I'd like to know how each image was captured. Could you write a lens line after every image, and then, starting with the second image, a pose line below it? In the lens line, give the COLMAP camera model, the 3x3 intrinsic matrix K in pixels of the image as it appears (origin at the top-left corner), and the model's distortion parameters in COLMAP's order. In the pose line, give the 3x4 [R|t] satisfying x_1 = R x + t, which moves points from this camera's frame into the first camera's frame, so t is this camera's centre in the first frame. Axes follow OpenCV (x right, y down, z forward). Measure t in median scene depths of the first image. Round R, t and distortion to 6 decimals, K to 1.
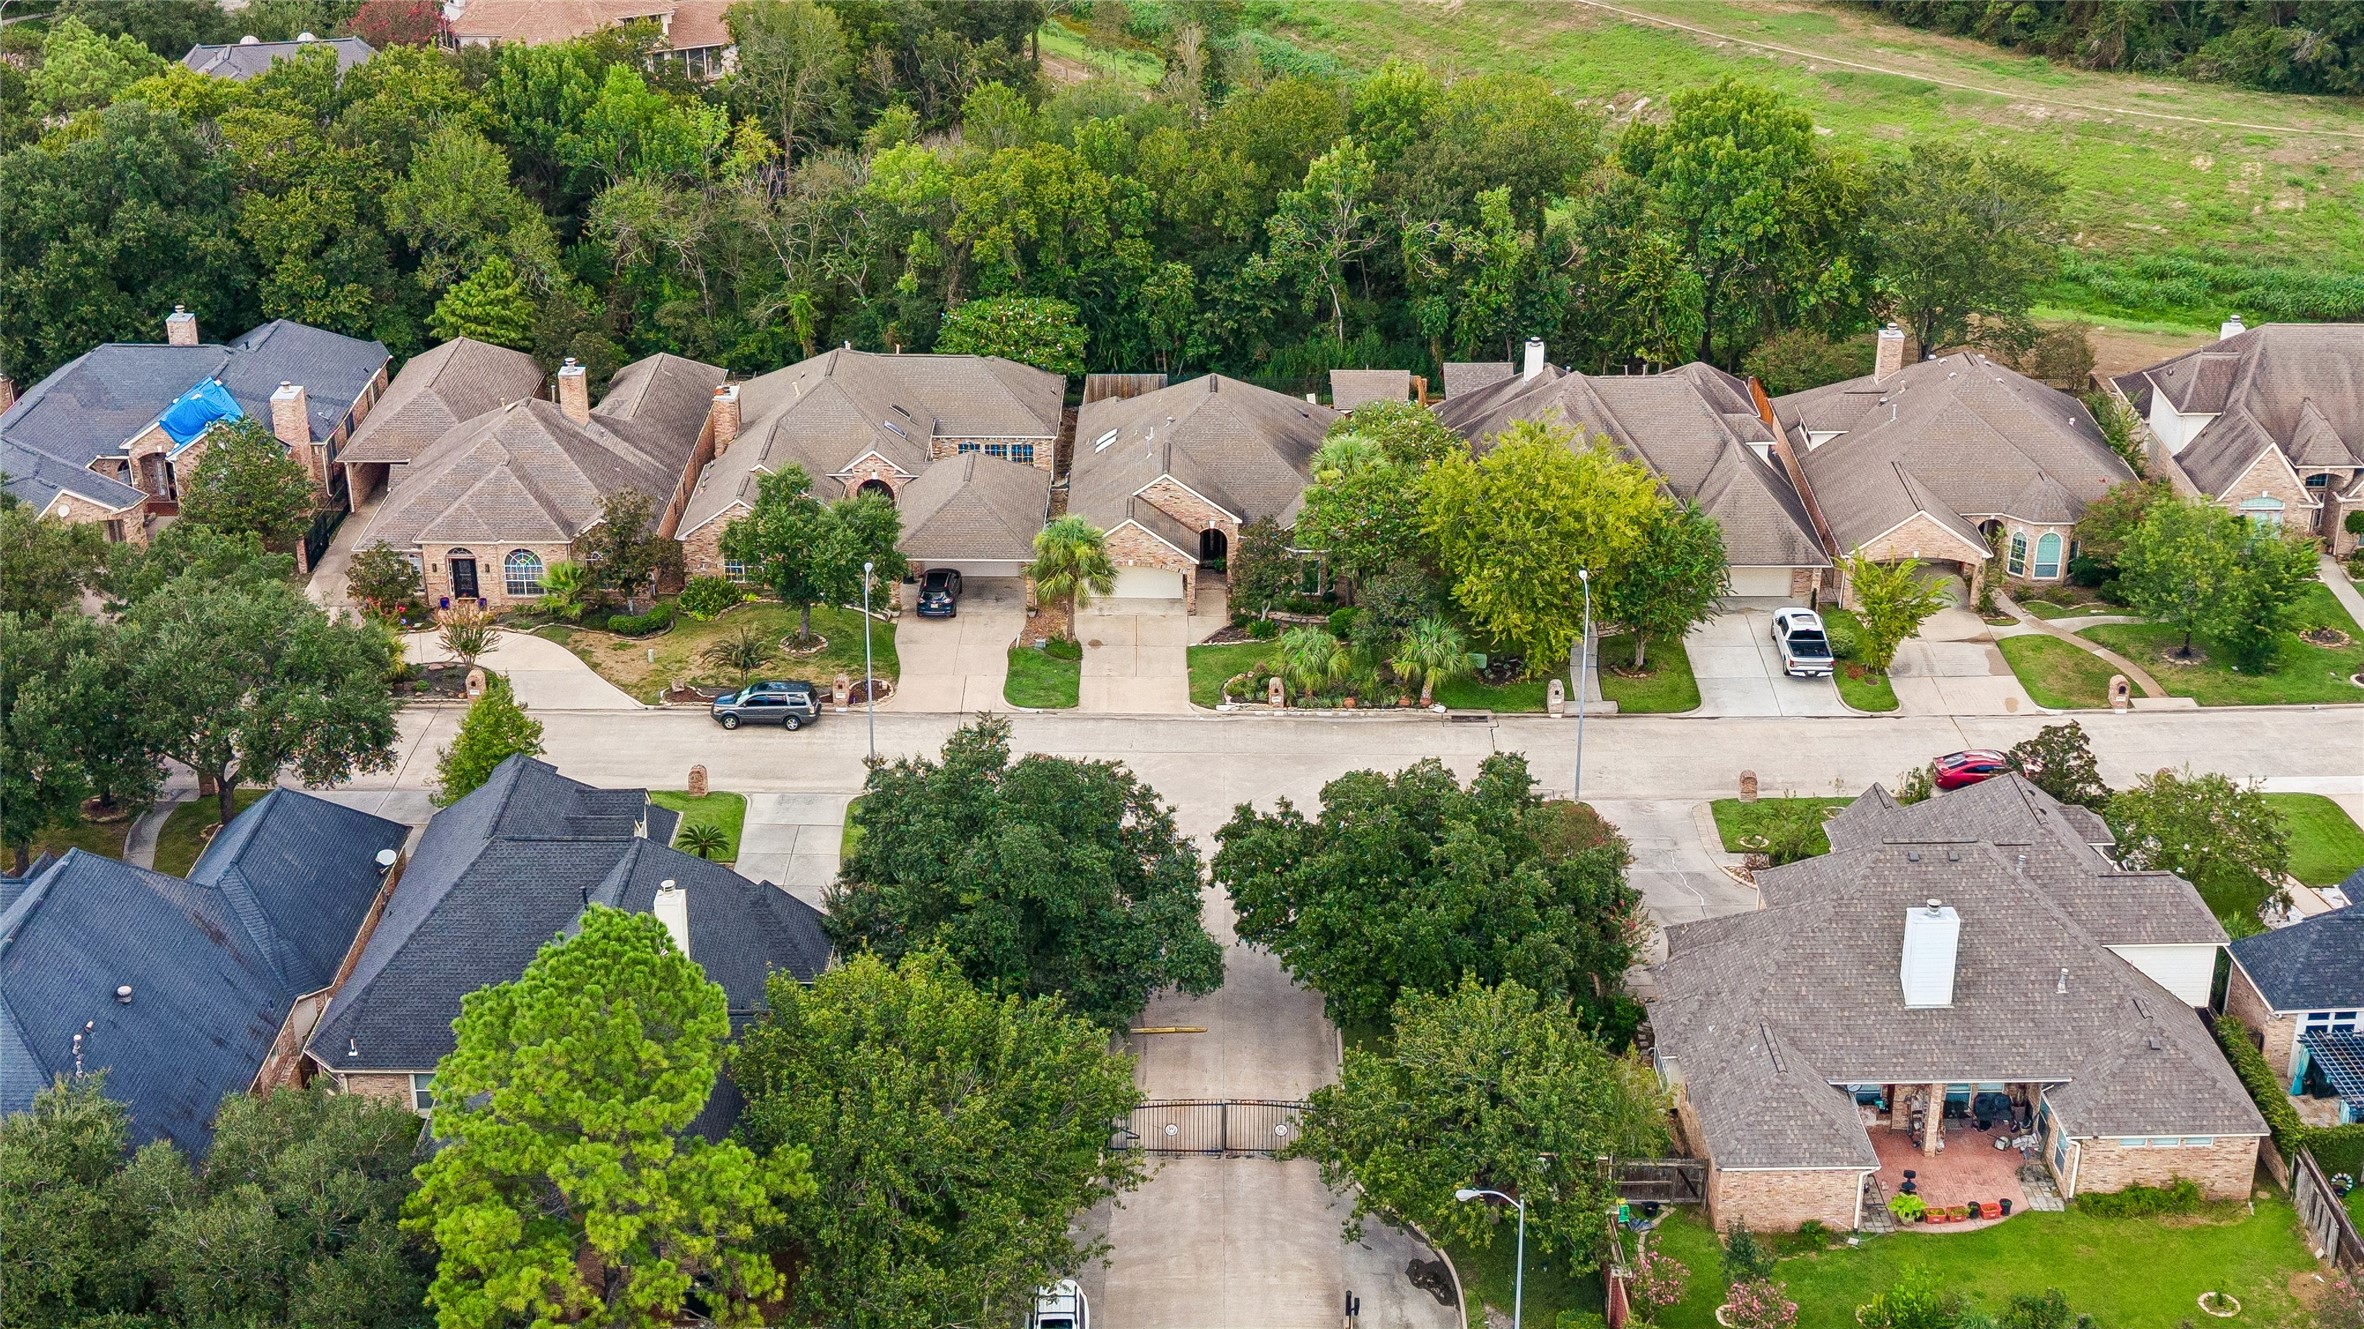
lens RADIAL K [[1603.9, 0, 1182.0], [0, 1603.9, 664.5], [0, 0, 1]] dist [0.025093, -0.033261]
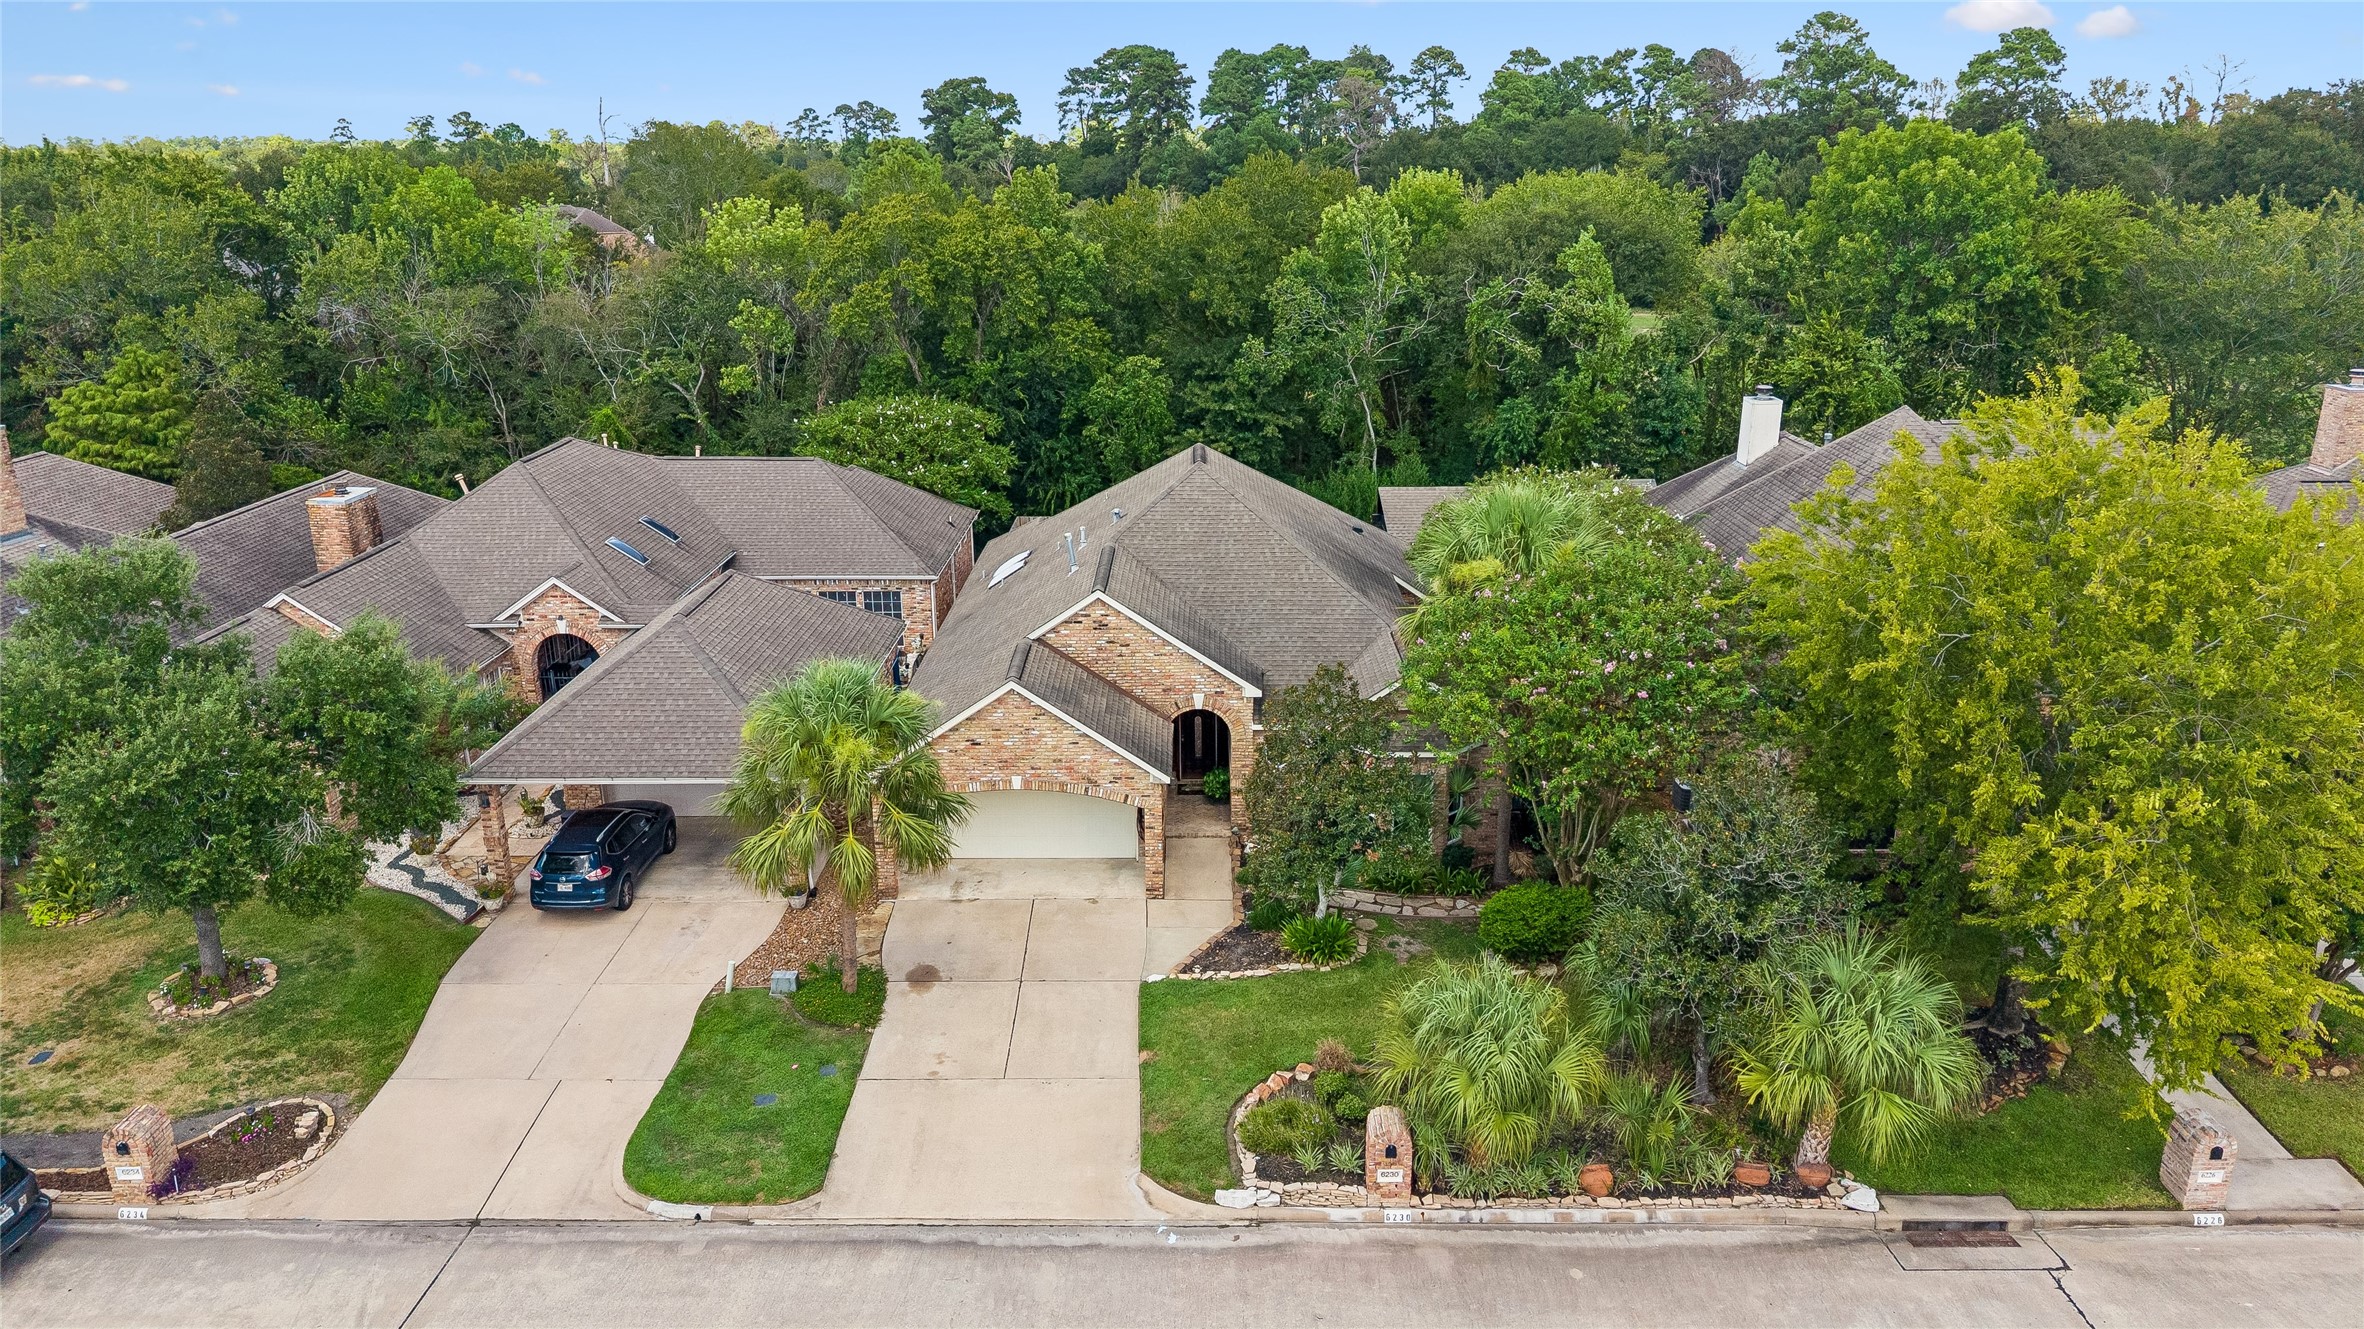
lens RADIAL K [[1586.9, 0, 1182.0], [0, 1586.9, 664.5], [0, 0, 1]] dist [0.075757, -0.000527]
pose [[0.999938, -0.005972, 0.009397, 0.010064], [0.007244, 0.989867, -0.141814, -0.032724], [-0.008455, 0.141873, 0.989849, 0.555555]]
